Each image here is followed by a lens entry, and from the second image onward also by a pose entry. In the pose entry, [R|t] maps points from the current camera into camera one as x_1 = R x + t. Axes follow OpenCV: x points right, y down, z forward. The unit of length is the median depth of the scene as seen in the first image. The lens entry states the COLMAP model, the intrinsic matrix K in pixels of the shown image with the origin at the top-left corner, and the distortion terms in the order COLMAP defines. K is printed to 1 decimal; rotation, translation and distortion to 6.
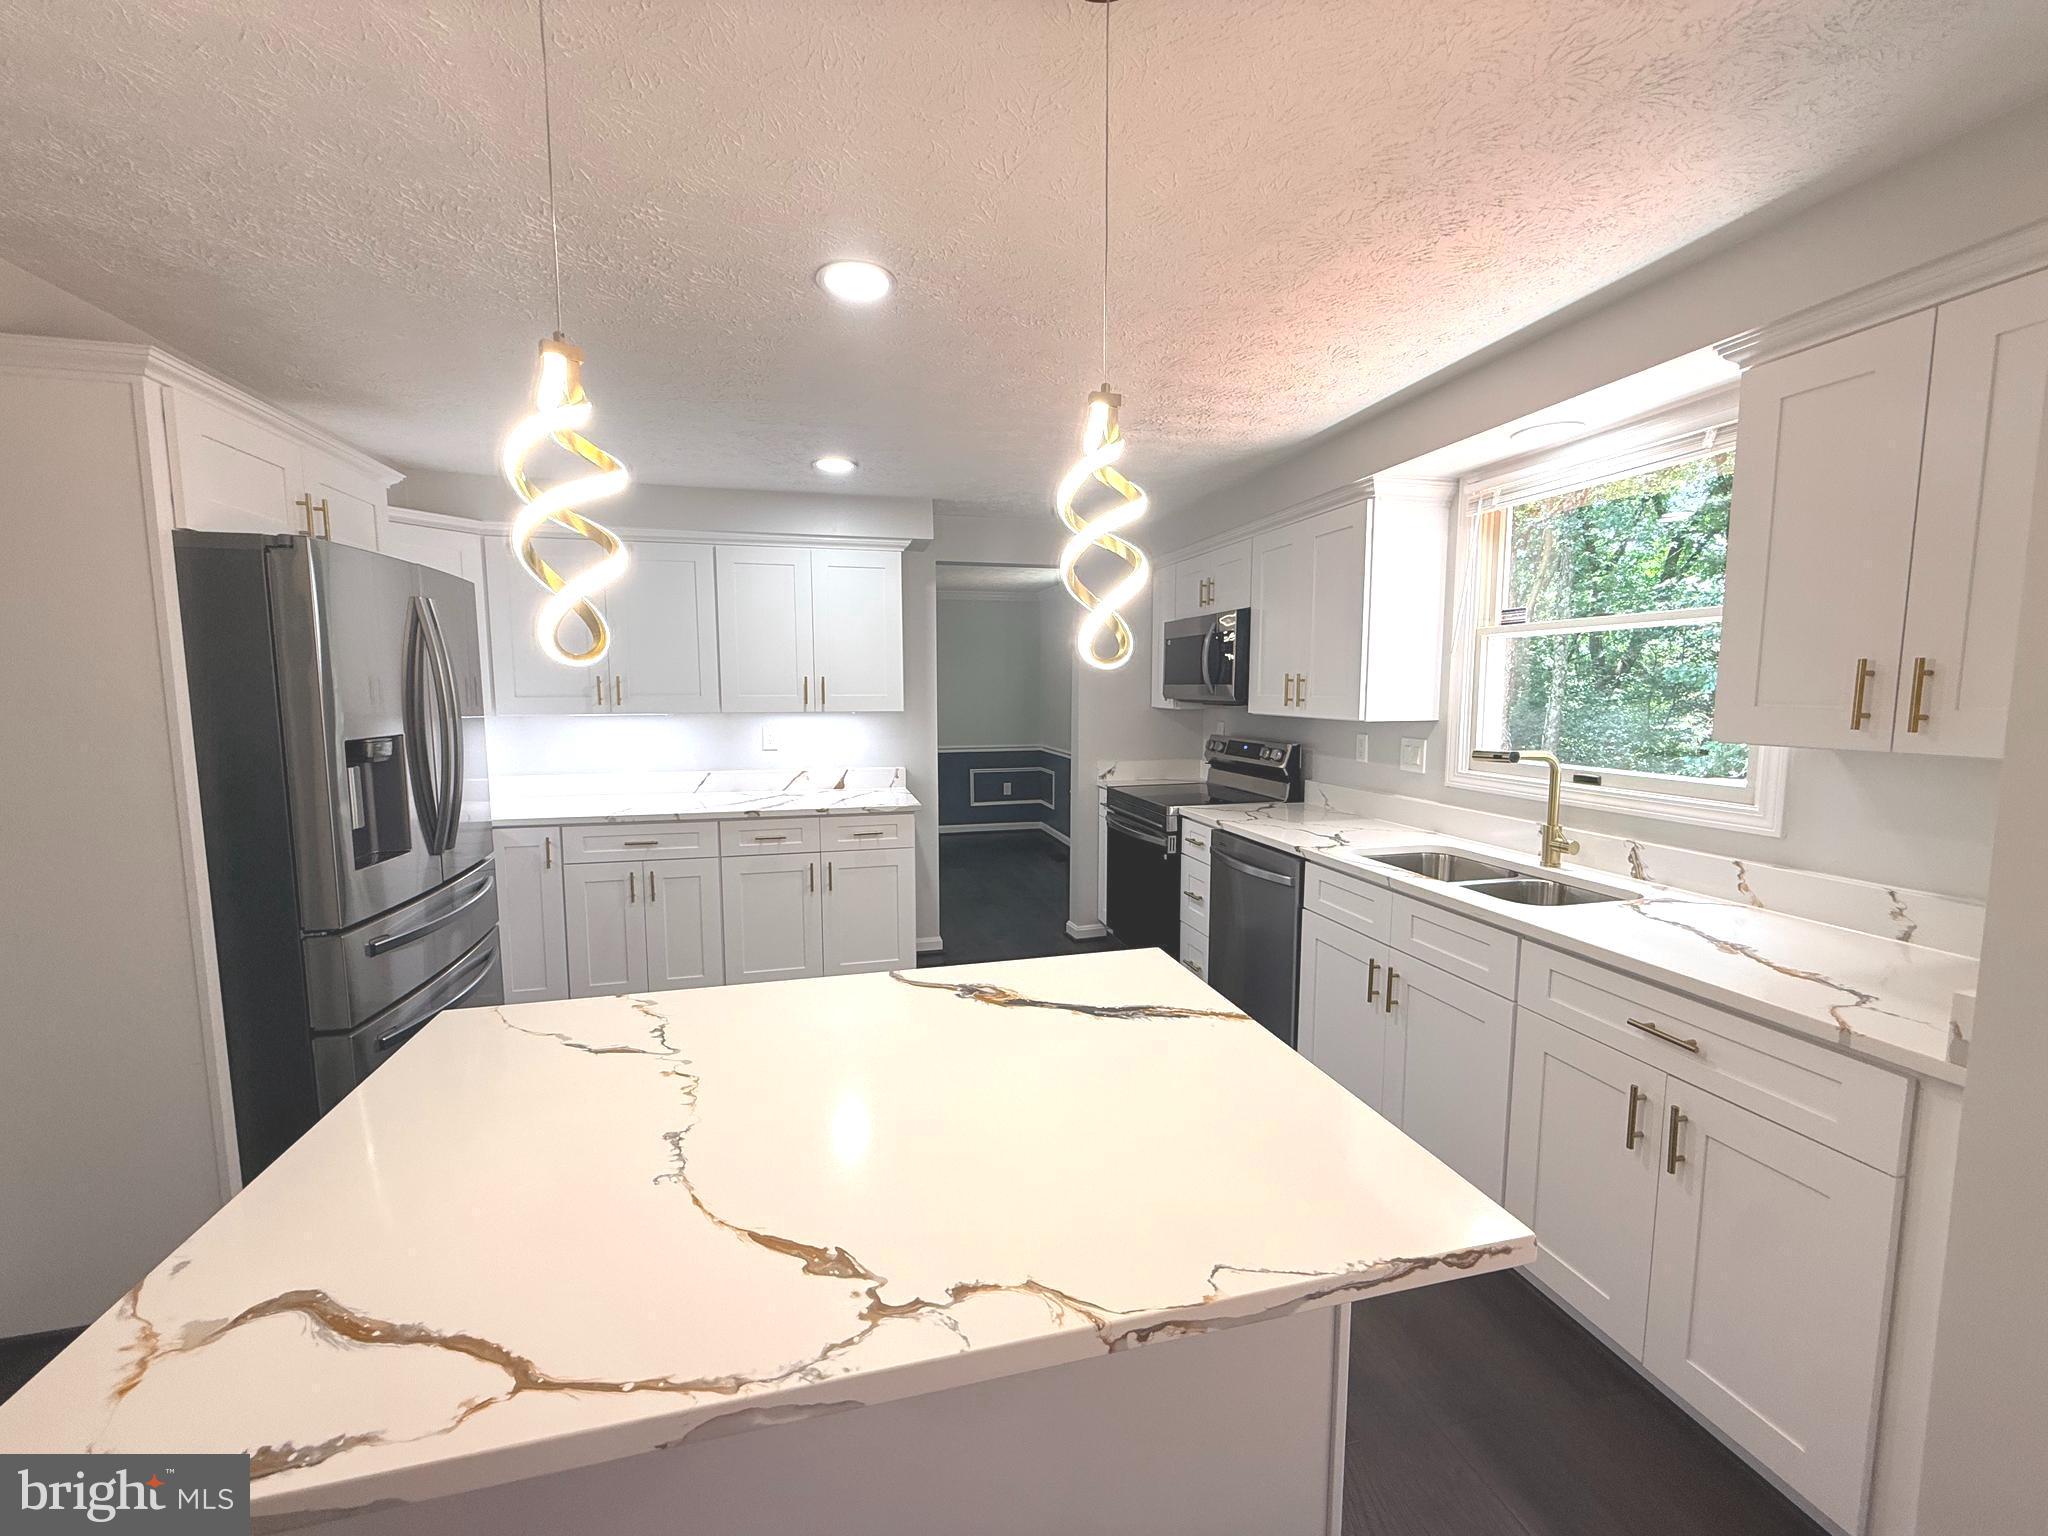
lens RADIAL K [[820.3, 0, 1021.2], [0, 820.3, 769.9], [0, 0, 1]] dist [0.001256, 0.001129]
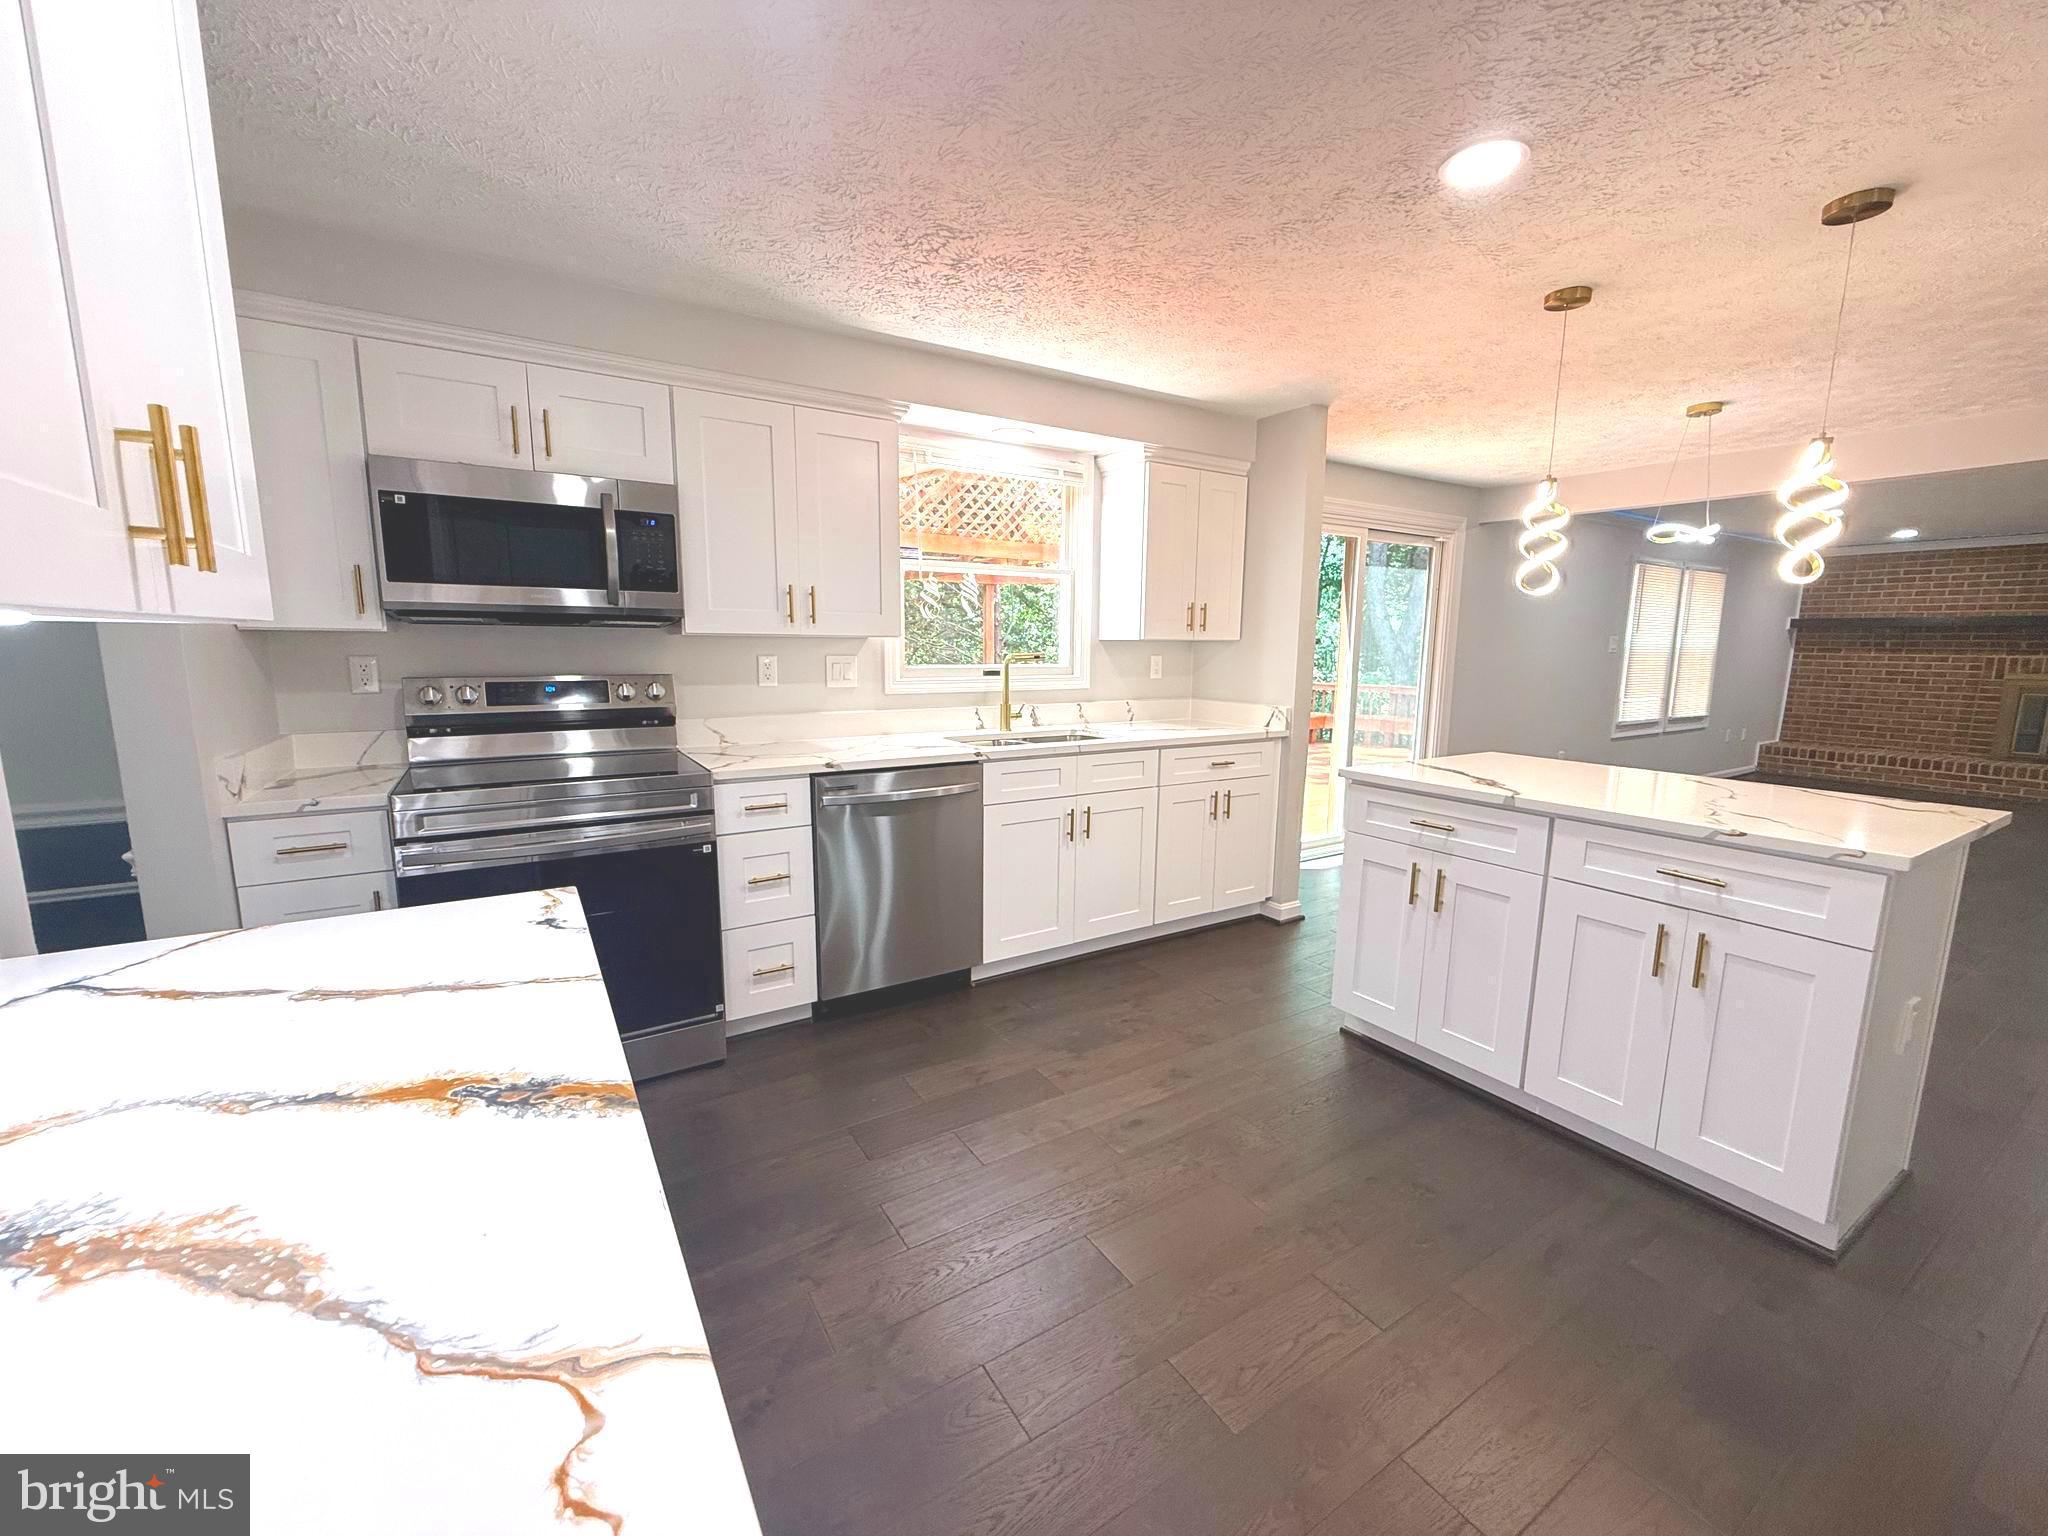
lens RADIAL K [[820.3, 0, 1025.0], [0, 820.3, 763.6], [0, 0, 1]] dist [0.001256, 0.001129]
pose [[-0.302630, -0.139452, 0.942851, -0.783321], [0.089826, 0.980662, 0.173876, -0.082171], [-0.948866, 0.137312, -0.284251, 1.403814]]
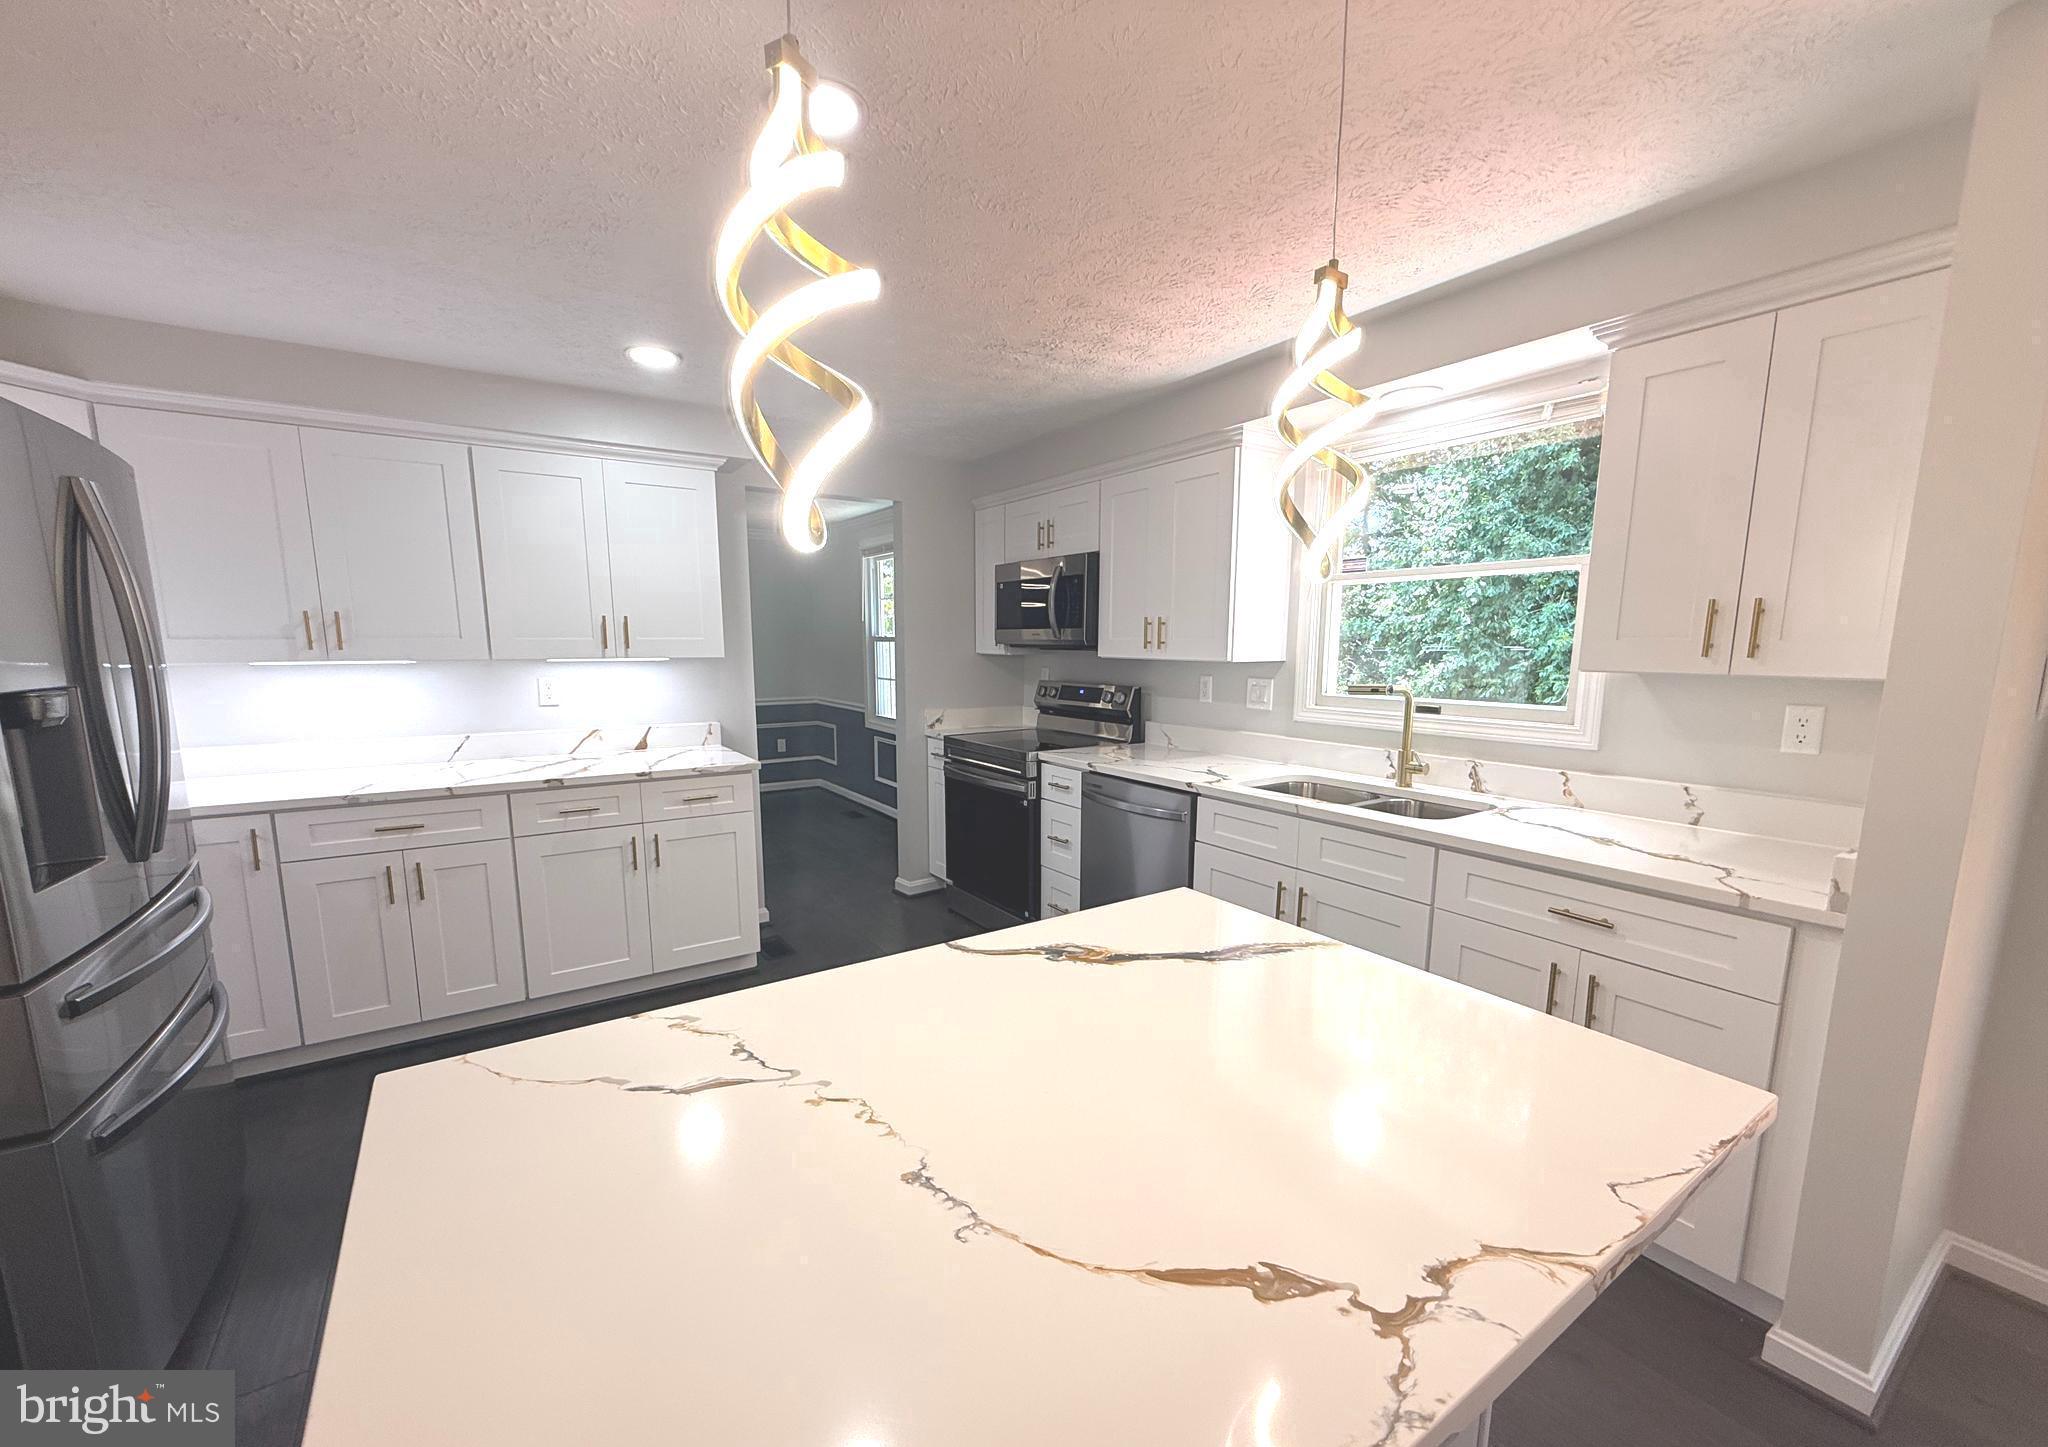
lens RADIAL K [[820.4, 0, 1019.9], [0, 820.4, 769.4], [0, 0, 1]] dist [0.002170, 0.000449]
pose [[0.942662, -0.049746, 0.330020, -0.233003], [0.031420, 0.997665, 0.060638, 0.007723], [-0.332266, -0.046792, 0.942024, 0.105257]]
